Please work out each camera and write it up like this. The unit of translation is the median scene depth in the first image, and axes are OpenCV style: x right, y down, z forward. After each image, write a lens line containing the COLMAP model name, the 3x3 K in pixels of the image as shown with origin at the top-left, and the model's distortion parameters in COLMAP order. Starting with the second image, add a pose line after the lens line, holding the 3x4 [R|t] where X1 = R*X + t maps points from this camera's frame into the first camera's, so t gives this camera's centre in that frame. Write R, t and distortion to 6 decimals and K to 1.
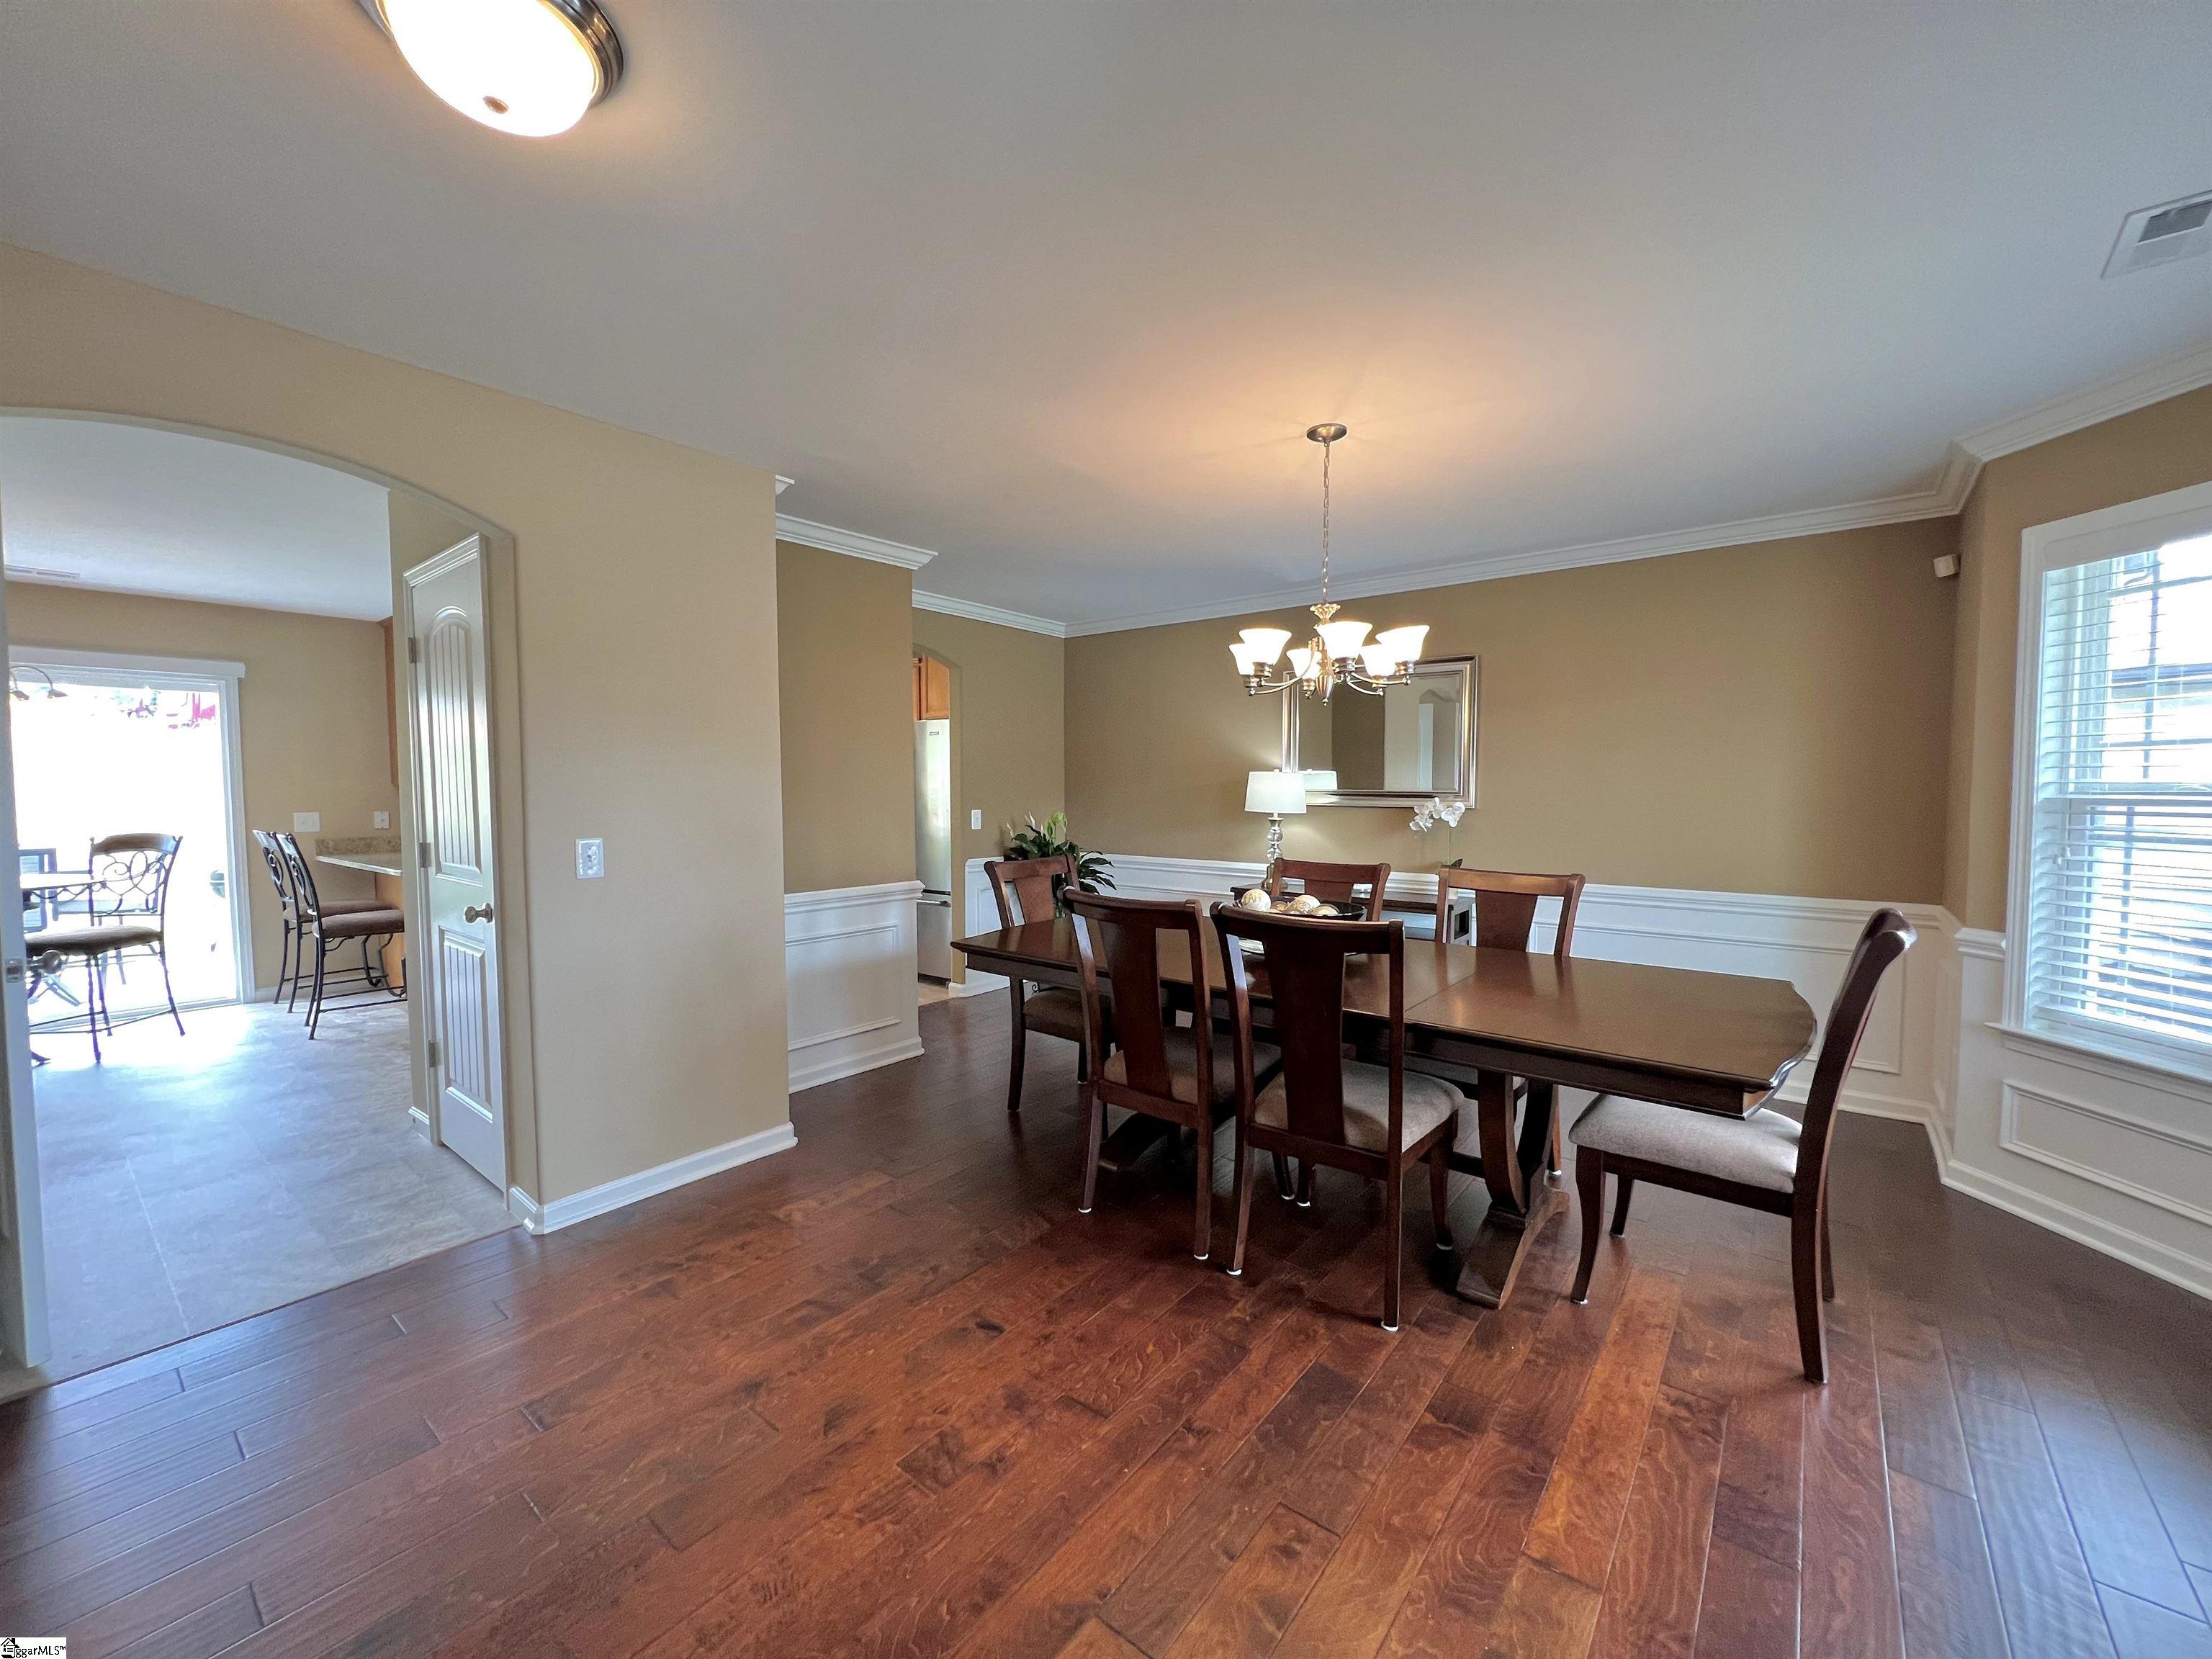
lens RADIAL K [[878.2, 0, 1106.0], [0, 878.2, 829.5], [0, 0, 1]] dist [0.001304, 0.000503]
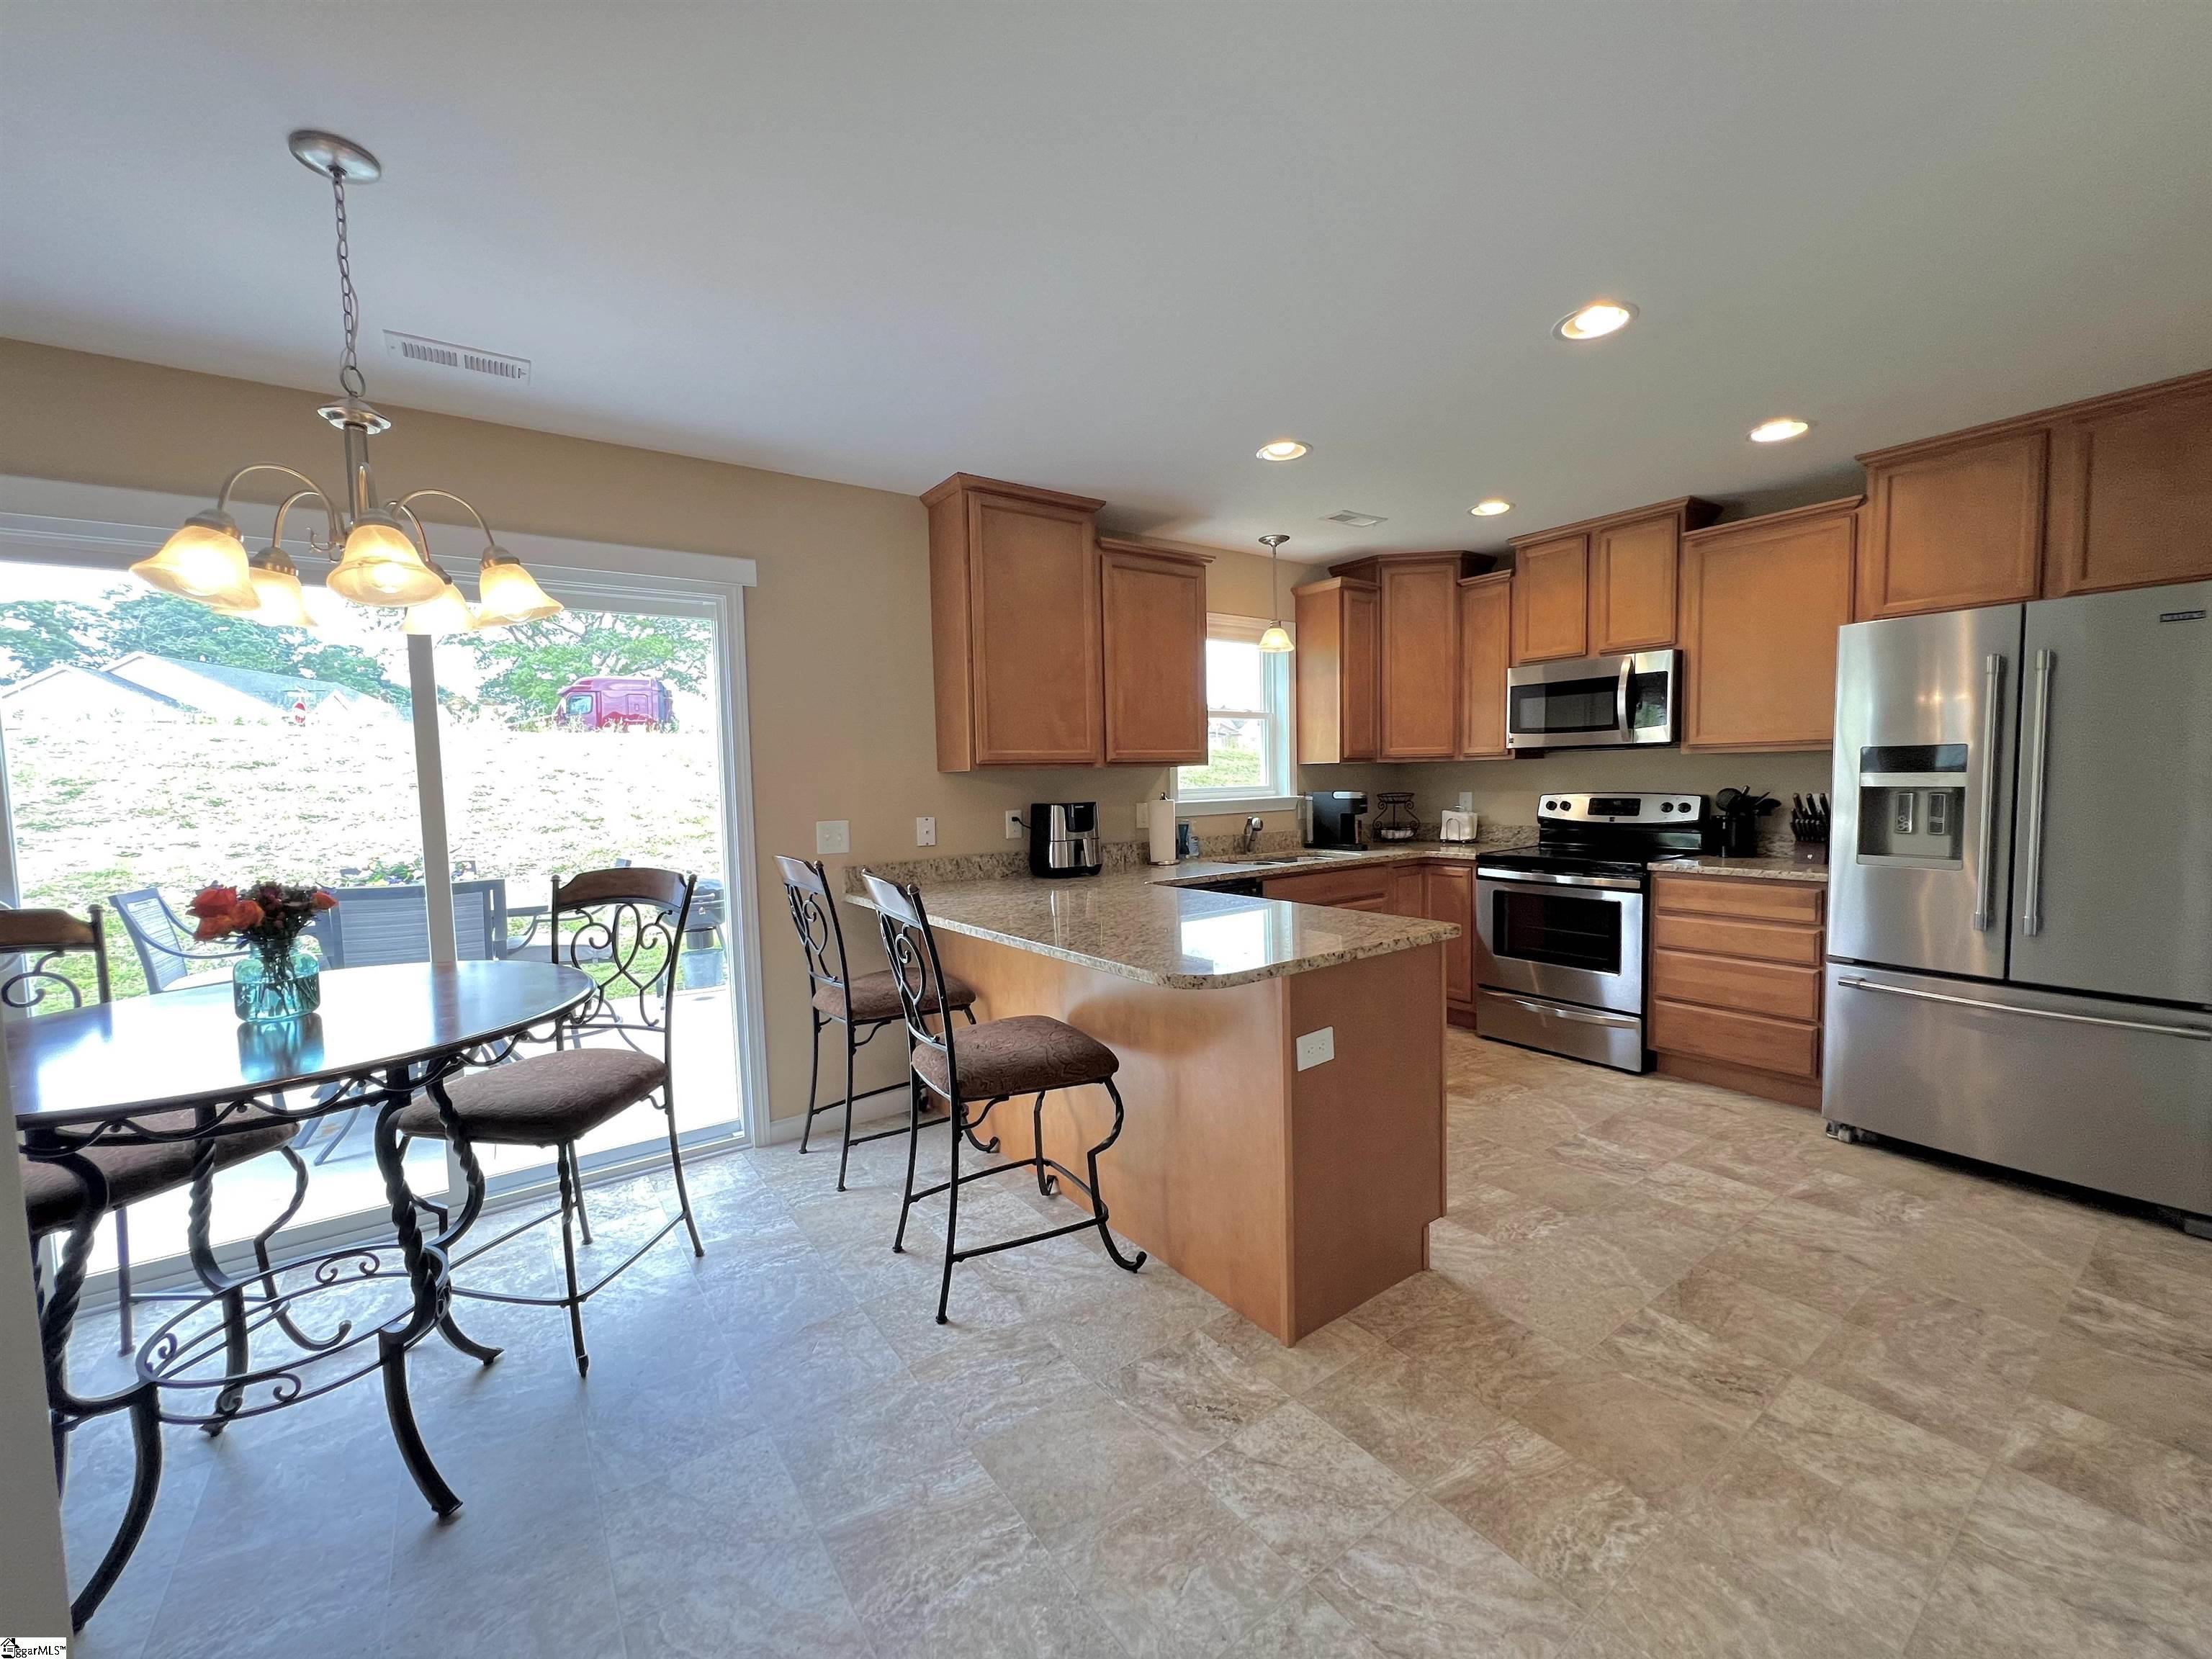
lens RADIAL K [[878.2, 0, 1106.0], [0, 878.2, 829.5], [0, 0, 1]] dist [0.001304, 0.000503]
pose [[0.963638, 0.002168, -0.267201, -0.588174], [0.003228, 0.999800, 0.019753, -0.025168], [0.267190, -0.019898, 0.963438, 0.492713]]
